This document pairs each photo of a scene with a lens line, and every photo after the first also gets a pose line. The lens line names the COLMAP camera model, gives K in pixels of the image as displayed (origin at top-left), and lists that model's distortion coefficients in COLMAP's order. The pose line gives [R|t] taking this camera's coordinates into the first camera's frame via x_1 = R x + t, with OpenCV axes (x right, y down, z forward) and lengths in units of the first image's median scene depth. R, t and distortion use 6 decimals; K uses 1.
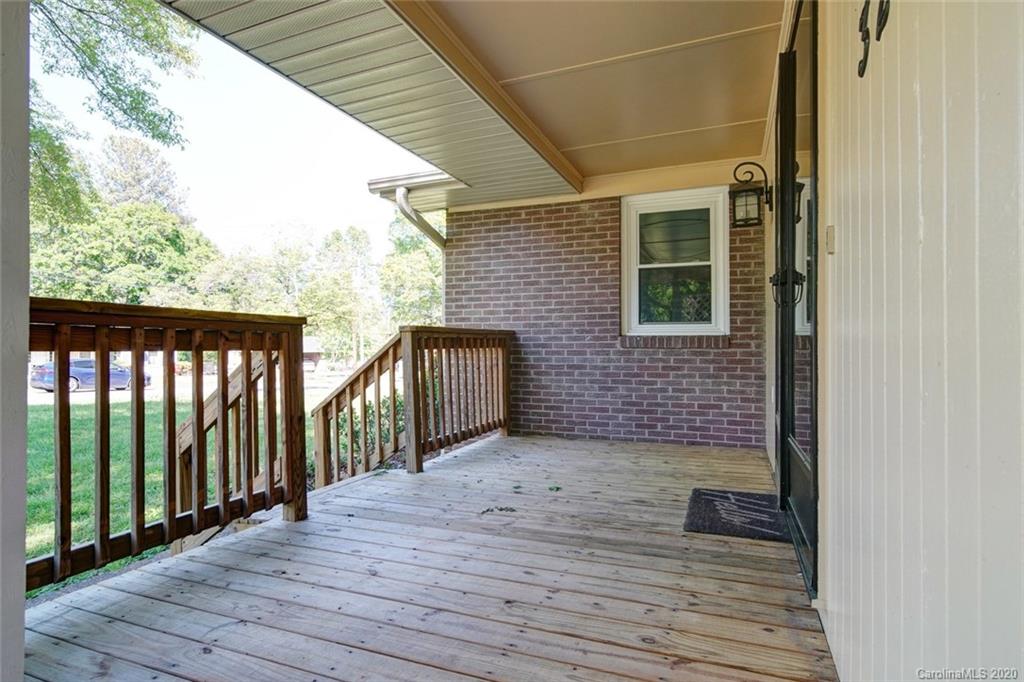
lens RADIAL K [[551.6, 0, 512.0], [0, 551.6, 341.0], [0, 0, 1]] dist [0.000024, -0.000112]
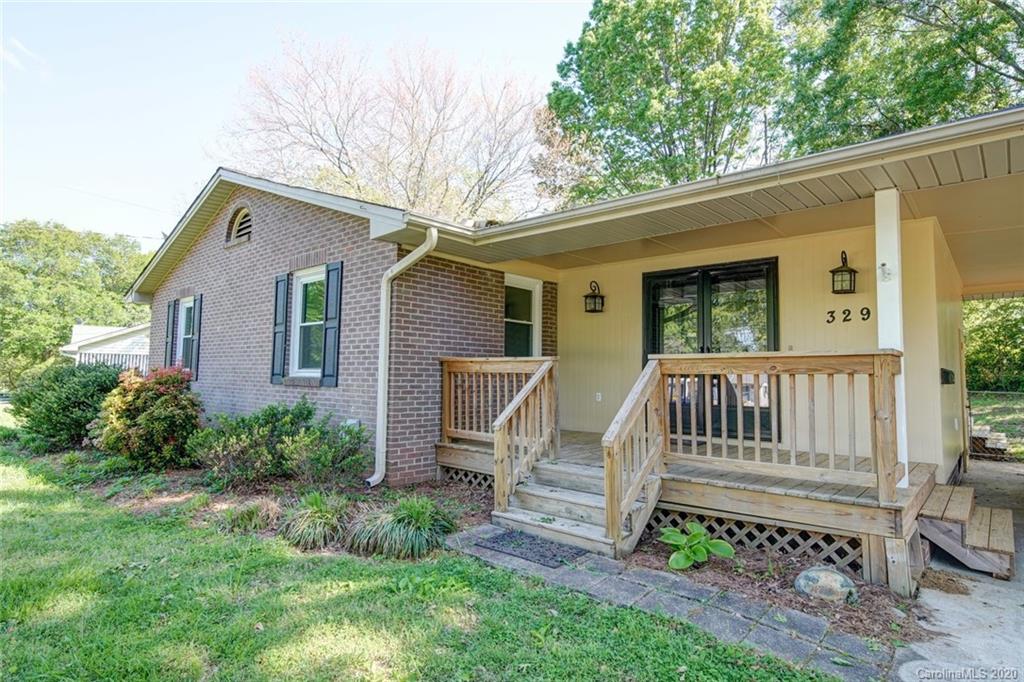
lens RADIAL K [[551.6, 0, 512.0], [0, 551.6, 341.0], [0, 0, 1]] dist [0.000024, -0.000112]
pose [[0.326760, 0.064605, 0.942897, -1.146823], [-0.015595, 0.997894, -0.062969, 0.019380], [-0.944979, 0.005871, 0.327079, 0.462809]]
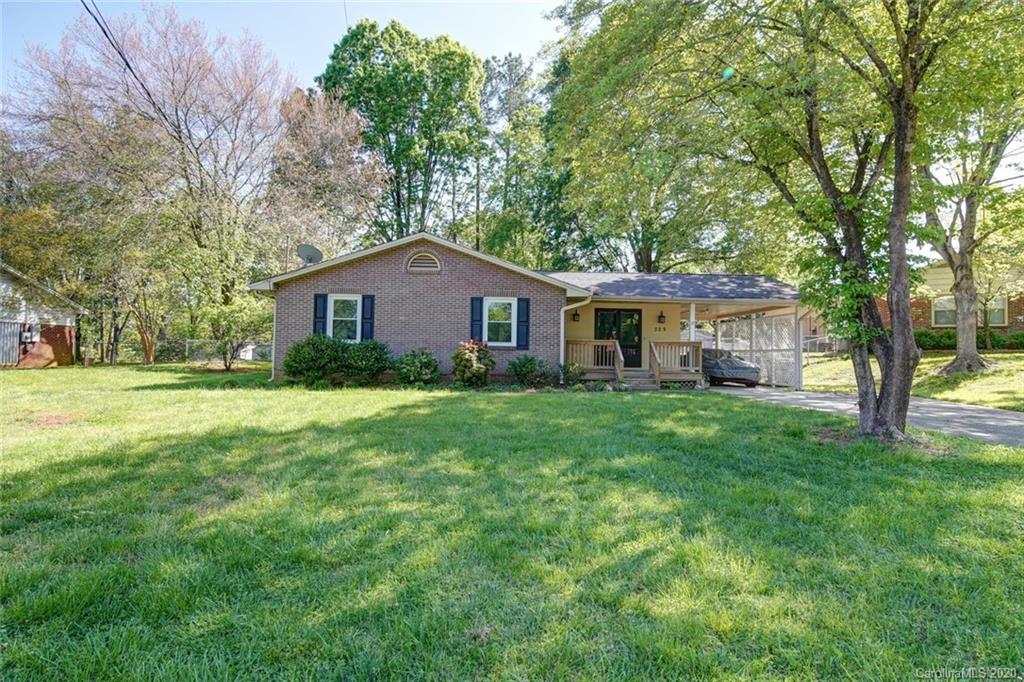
lens RADIAL K [[551.6, 0, 512.0], [0, 551.6, 341.0], [0, 0, 1]] dist [0.000024, -0.000112]
pose [[-0.417475, 0.000822, 0.908688, -2.868322], [-0.025256, 0.999603, -0.012507, 0.041077], [-0.908337, -0.028171, -0.417289, 2.646191]]
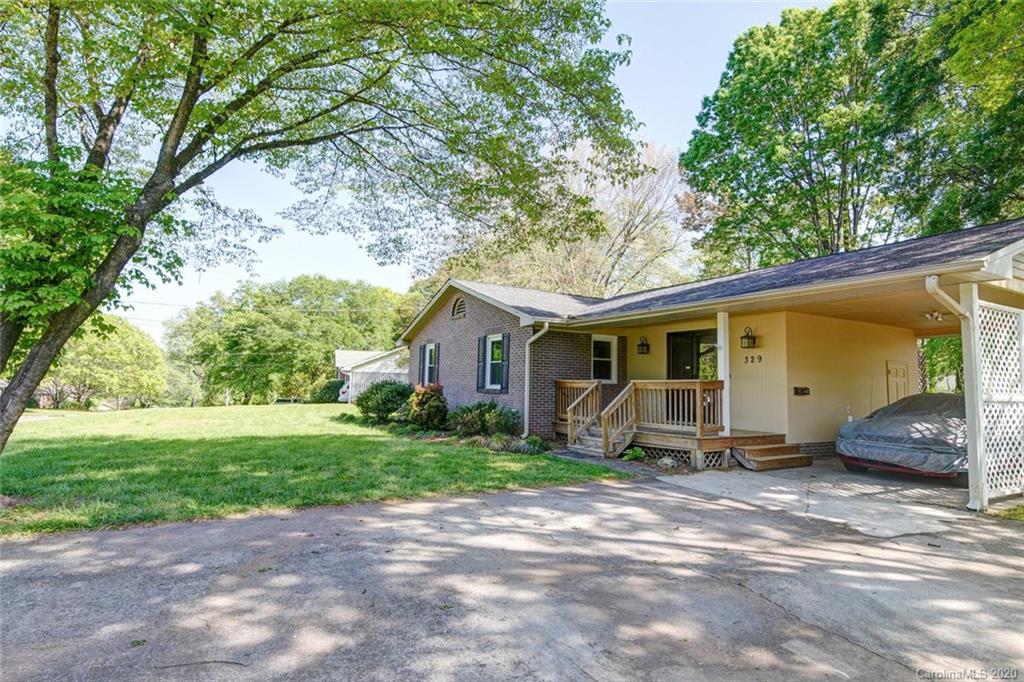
lens RADIAL K [[551.6, 0, 512.0], [0, 551.6, 341.0], [0, 0, 1]] dist [0.000024, -0.000112]
pose [[0.607524, 0.077181, 0.790543, -2.162733], [-0.022507, 0.996541, -0.079996, 0.010850], [-0.793983, 0.030806, 0.607159, -0.362664]]
